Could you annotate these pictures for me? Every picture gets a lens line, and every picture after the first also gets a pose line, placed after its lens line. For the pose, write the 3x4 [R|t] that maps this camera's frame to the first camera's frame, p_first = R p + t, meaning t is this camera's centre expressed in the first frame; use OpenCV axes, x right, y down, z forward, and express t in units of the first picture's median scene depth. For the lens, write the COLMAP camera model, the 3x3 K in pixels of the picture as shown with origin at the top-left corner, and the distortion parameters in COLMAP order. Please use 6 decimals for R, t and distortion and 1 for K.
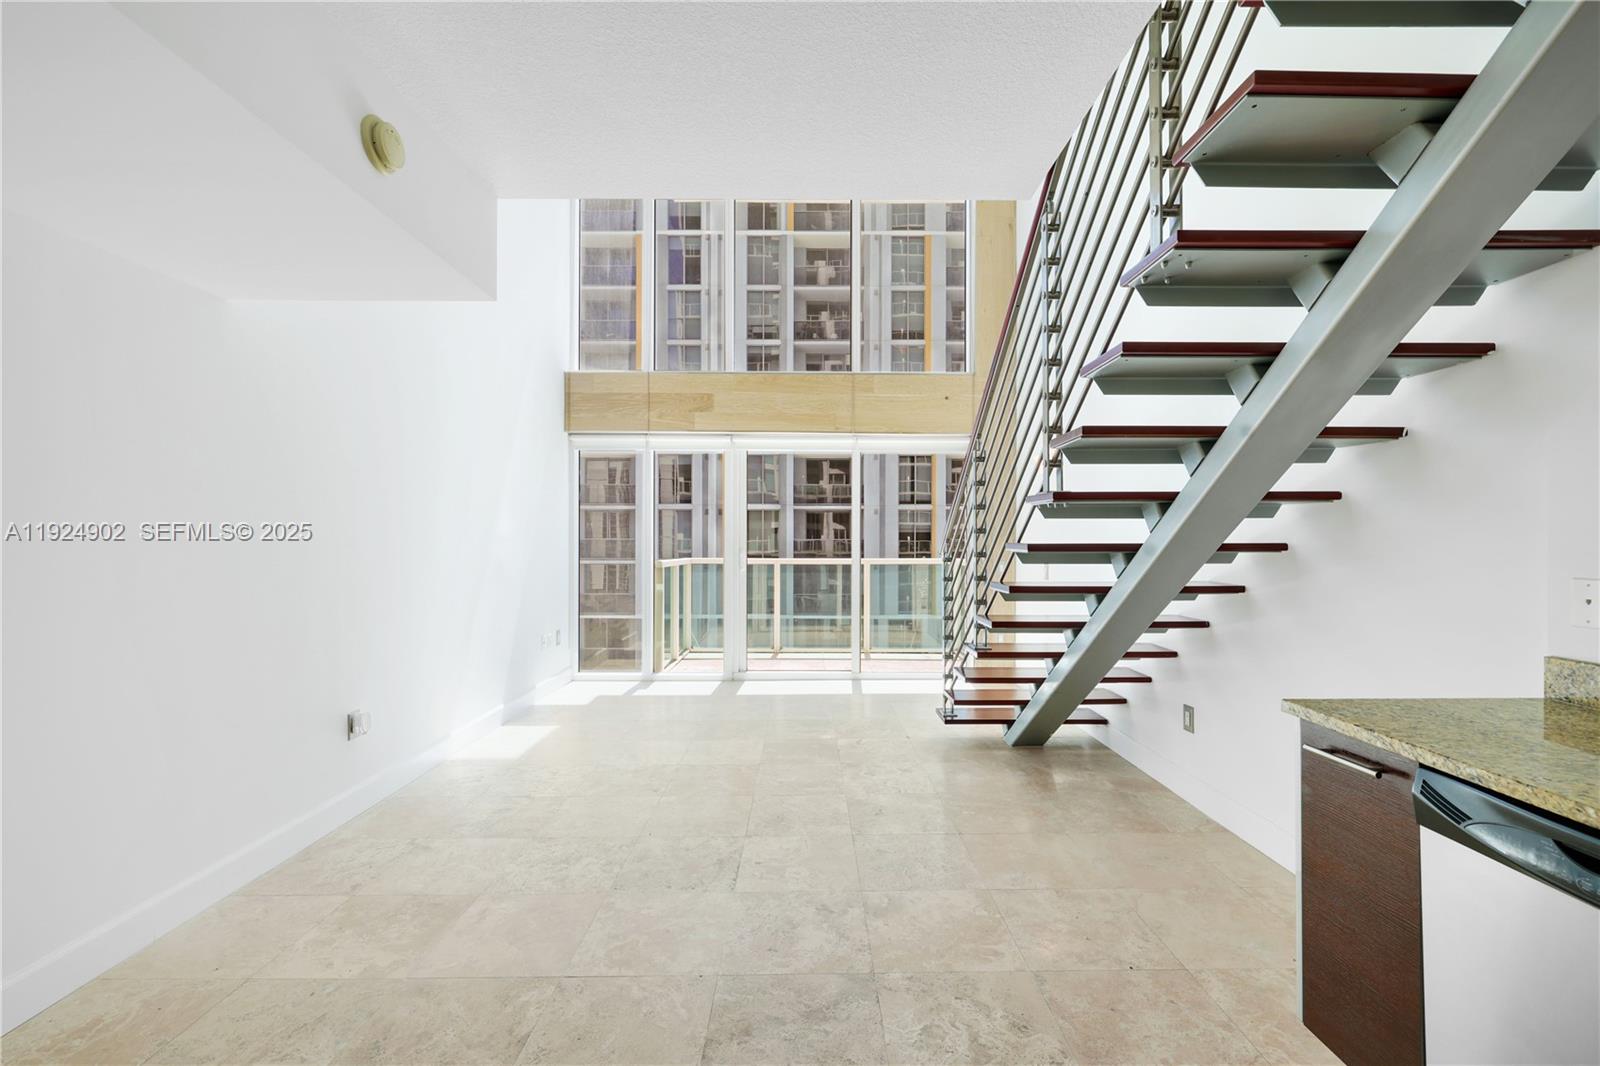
lens RADIAL K [[669.8, 0, 805.5], [0, 669.8, 541.3], [0, 0, 1]] dist [0.000212, -0.000476]
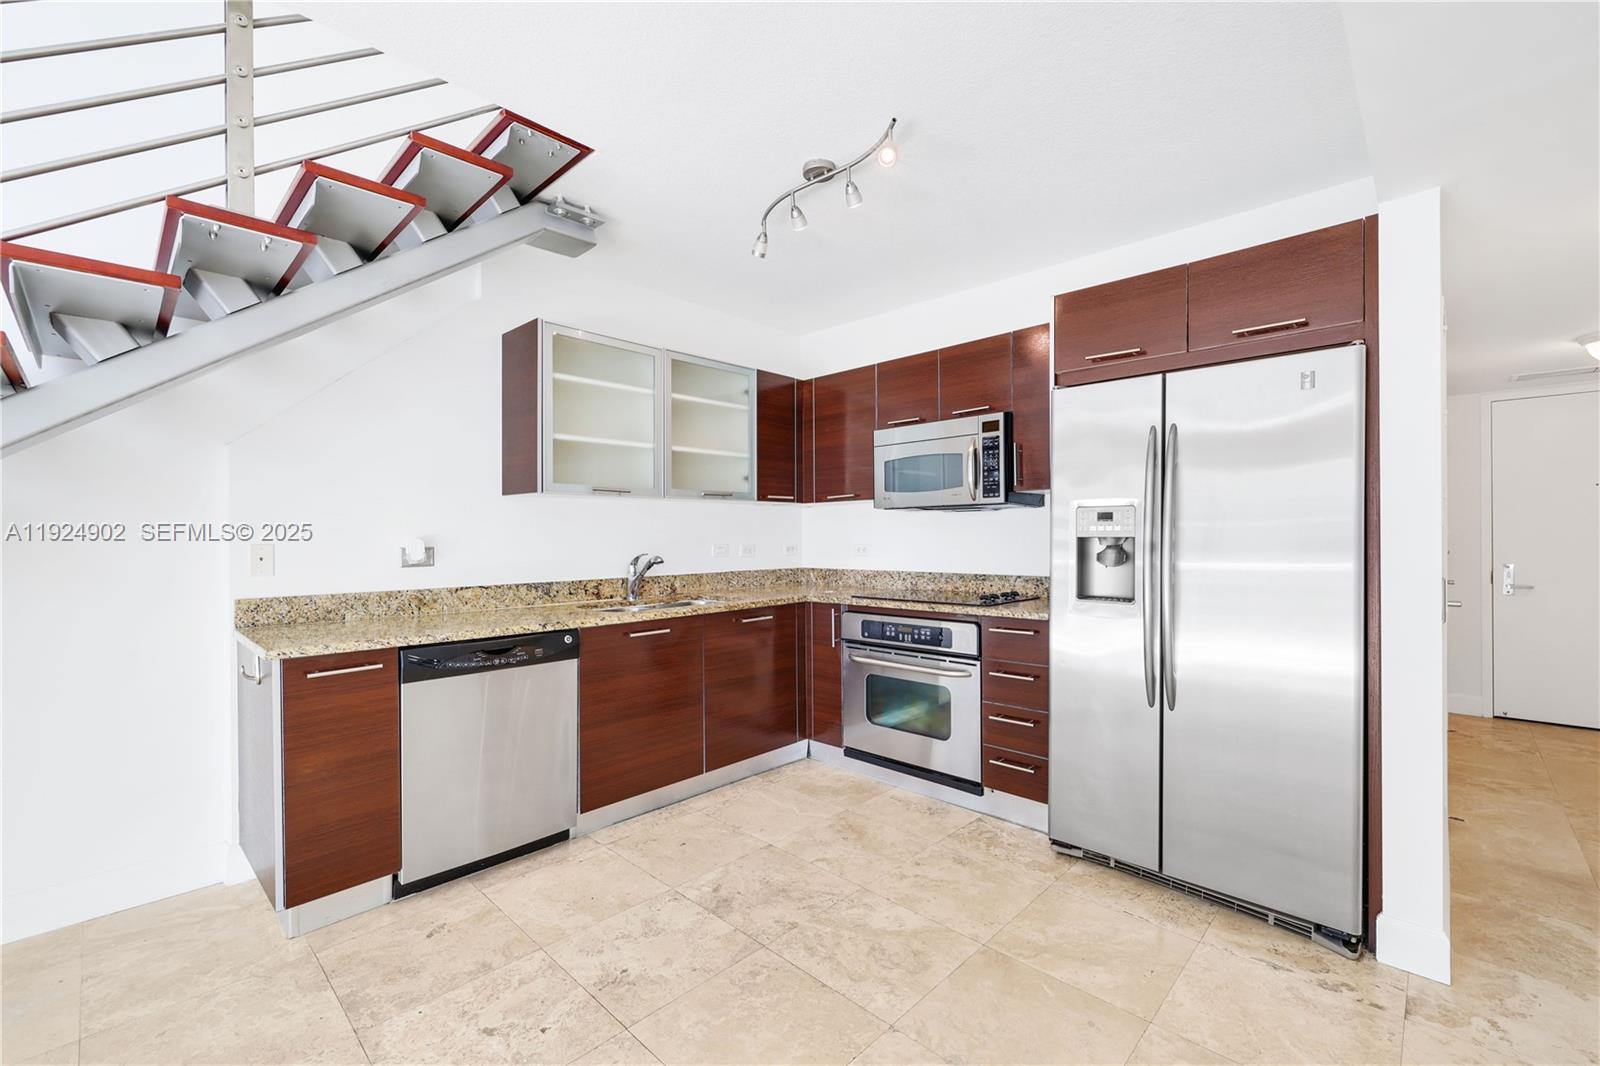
lens RADIAL K [[669.8, 0, 805.5], [0, 669.8, 541.3], [0, 0, 1]] dist [0.000212, -0.000476]
pose [[-0.723725, 0.000731, 0.690089, -0.571147], [0.011393, 0.999876, 0.010889, 0.032312], [-0.689995, 0.015743, -0.723643, 0.879338]]
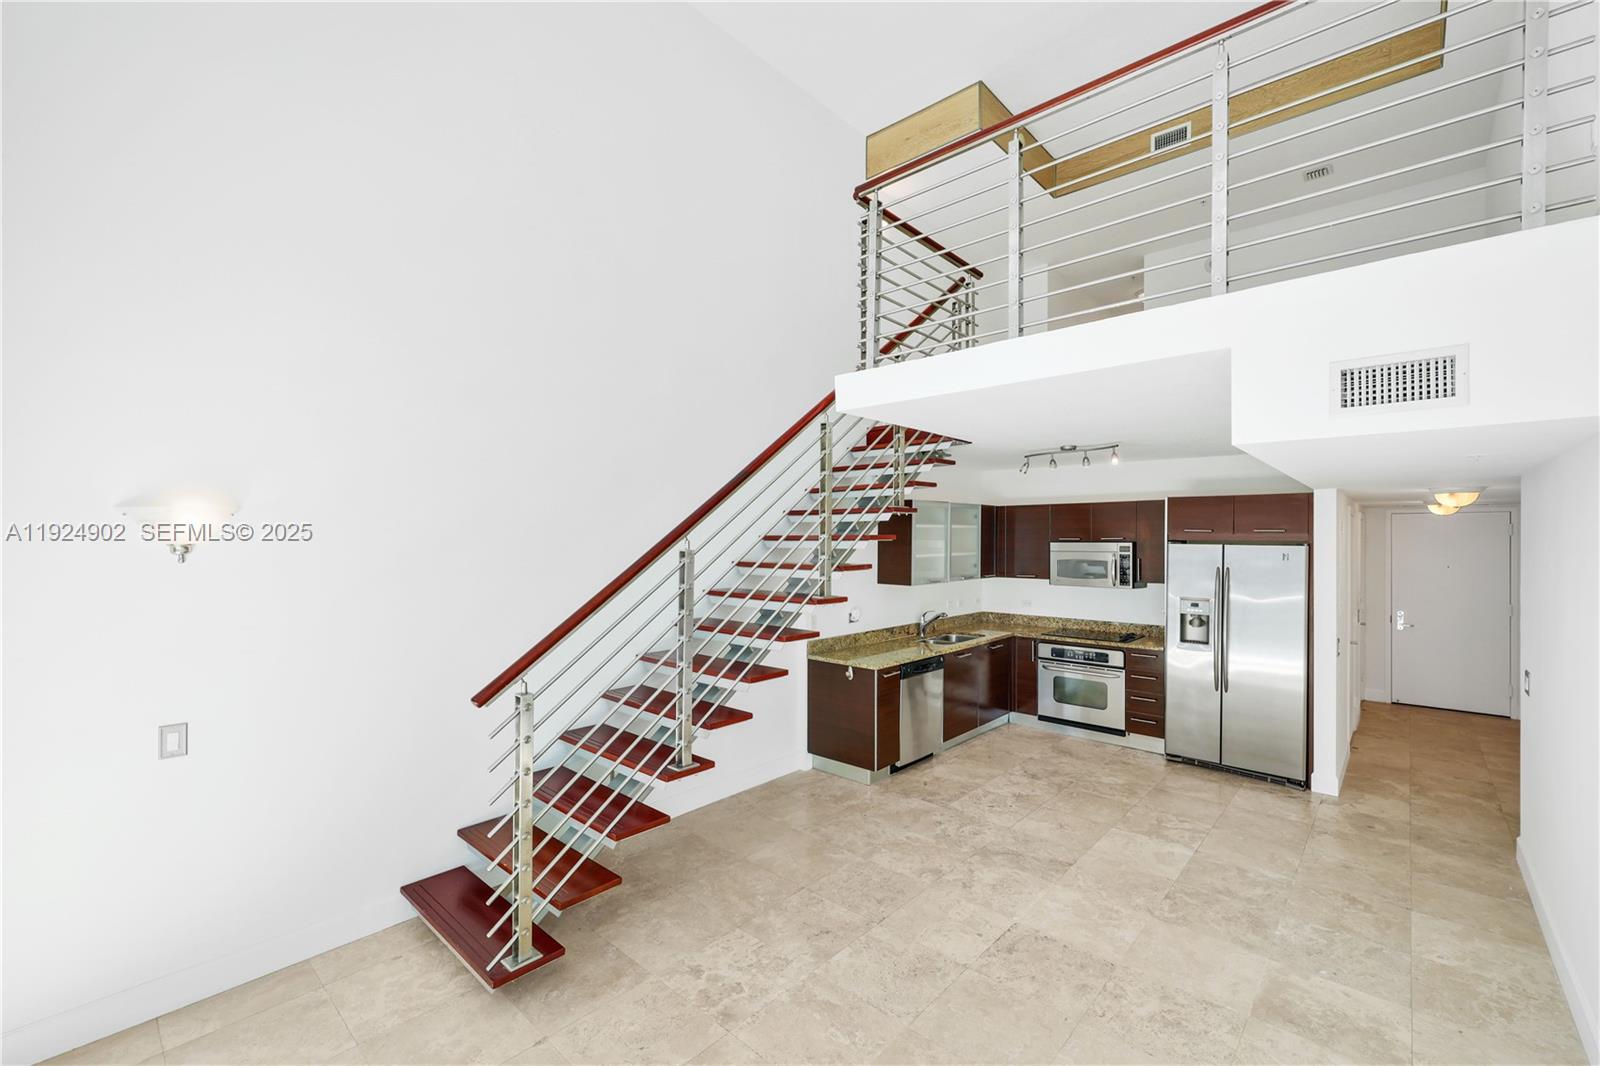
lens RADIAL K [[669.8, 0, 805.5], [0, 669.8, 541.3], [0, 0, 1]] dist [0.000212, -0.000476]
pose [[-0.742713, -0.004177, 0.669597, -0.743462], [0.002237, 0.999959, 0.008720, -0.244781], [-0.669607, 0.007974, -0.742673, 2.482896]]
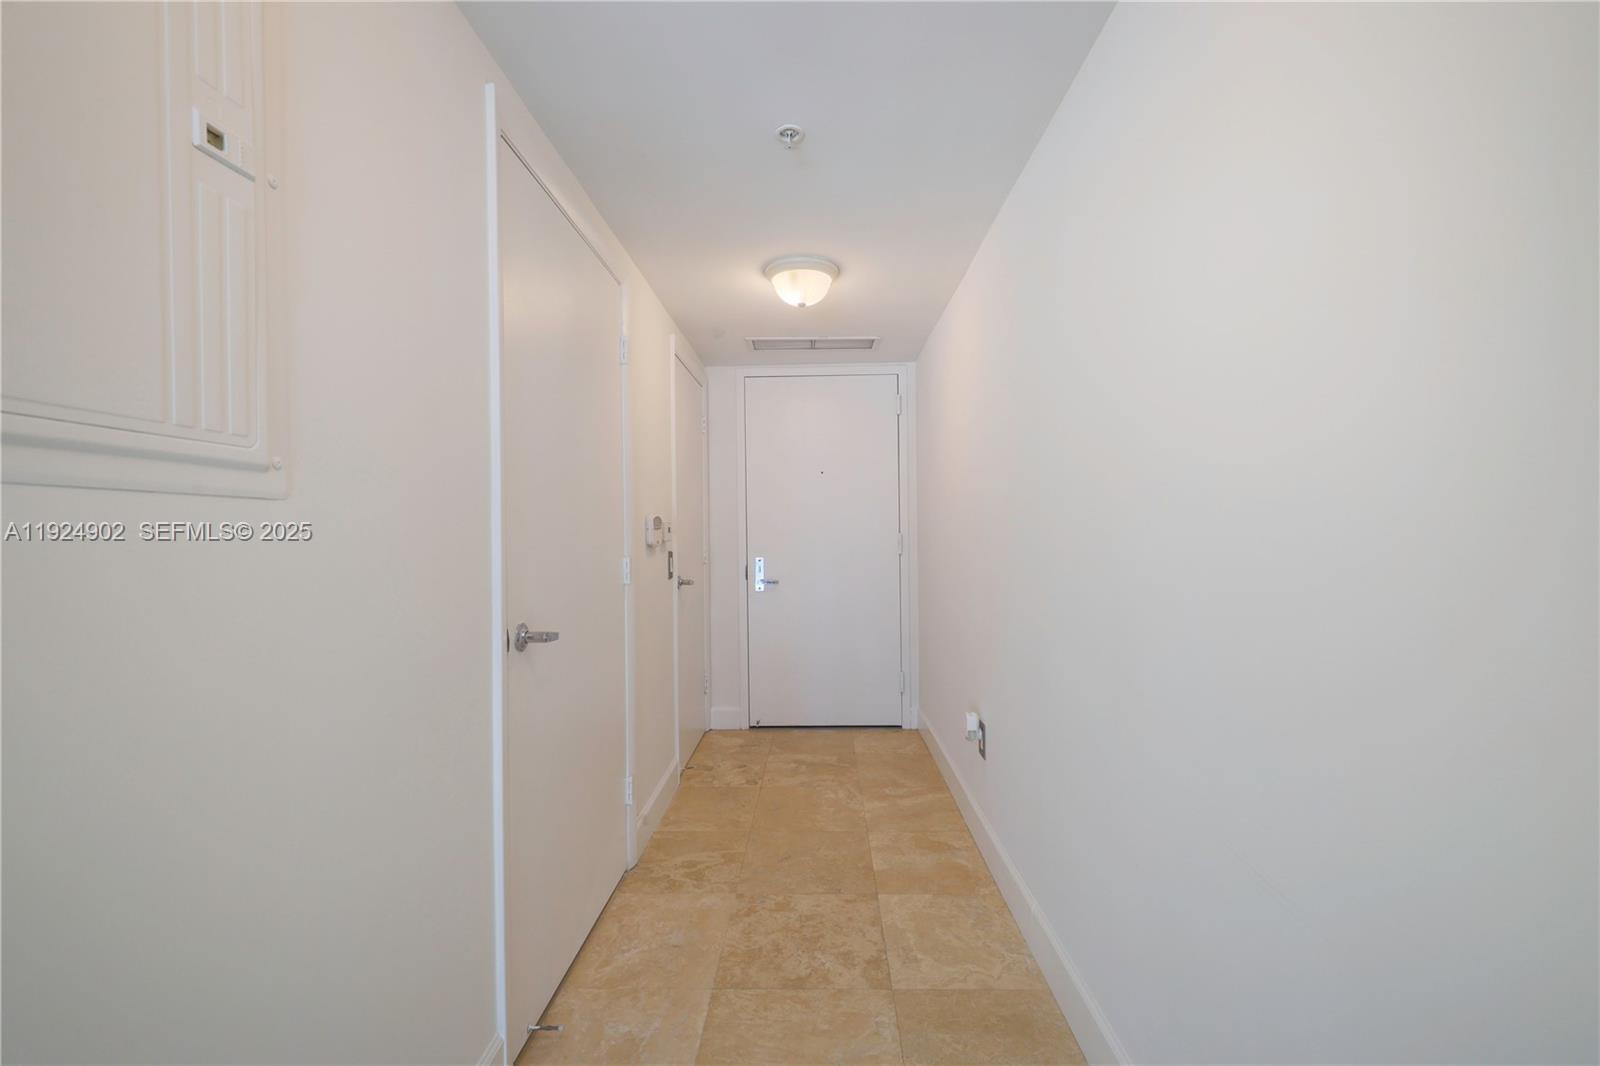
lens RADIAL K [[674.0, 0, 805.8], [0, 674.0, 529.0], [0, 0, 1]] dist [0.000000, 0.000099]
pose [[-0.999631, 0.010674, 0.024981, -0.886818], [0.010721, 0.999941, 0.001755, 0.066985], [-0.024961, 0.002022, -0.999686, -0.202731]]
